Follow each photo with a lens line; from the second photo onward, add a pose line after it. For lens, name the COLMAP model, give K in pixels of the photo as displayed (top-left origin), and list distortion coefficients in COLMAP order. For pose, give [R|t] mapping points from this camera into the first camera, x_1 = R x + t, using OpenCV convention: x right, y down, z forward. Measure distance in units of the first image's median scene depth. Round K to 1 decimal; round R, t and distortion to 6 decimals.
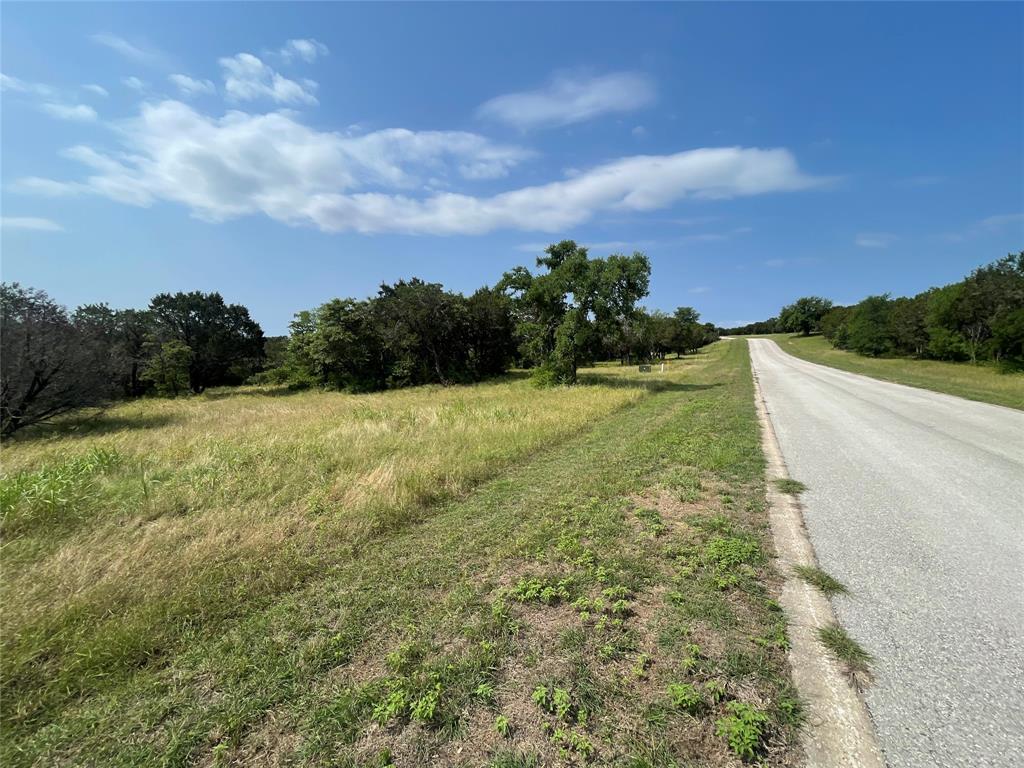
lens RADIAL K [[422.8, 0, 508.0], [0, 422.8, 378.5], [0, 0, 1]] dist [-0.001092, -0.000017]
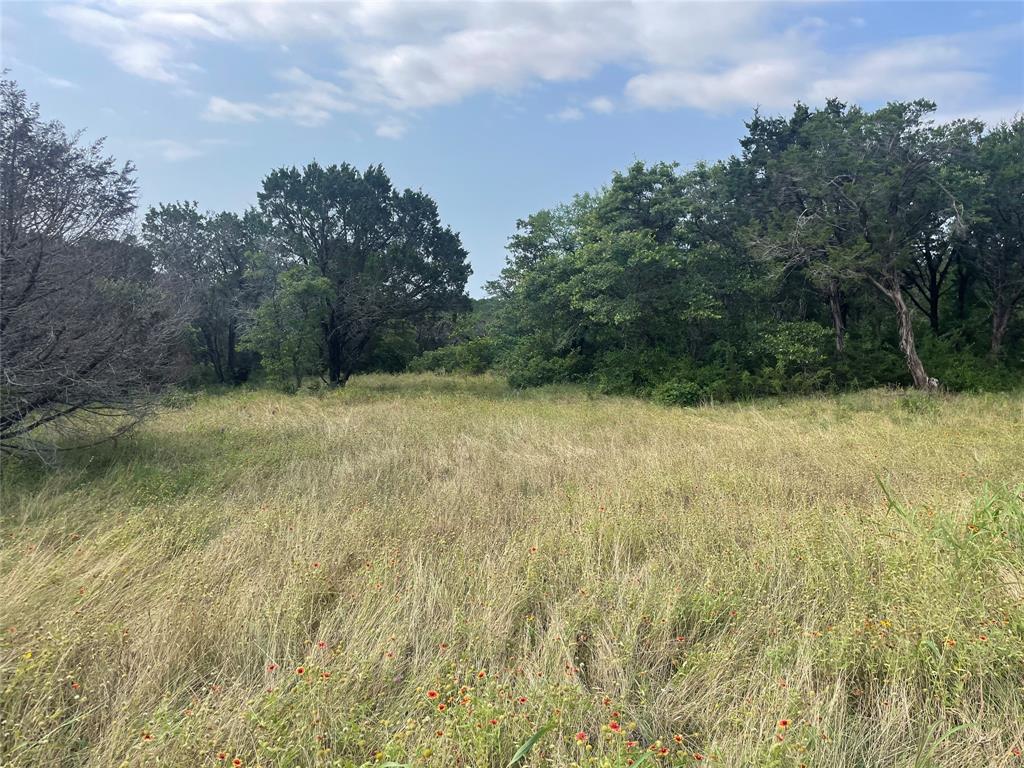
lens RADIAL K [[725.3, 0, 512.0], [0, 725.3, 384.0], [0, 0, 1]] dist [0.036191, -0.079554]
pose [[0.927386, 0.045553, -0.371321, -0.255054], [-0.042118, 0.998962, 0.017358, 0.012483], [0.371727, -0.000458, 0.928342, 0.324765]]
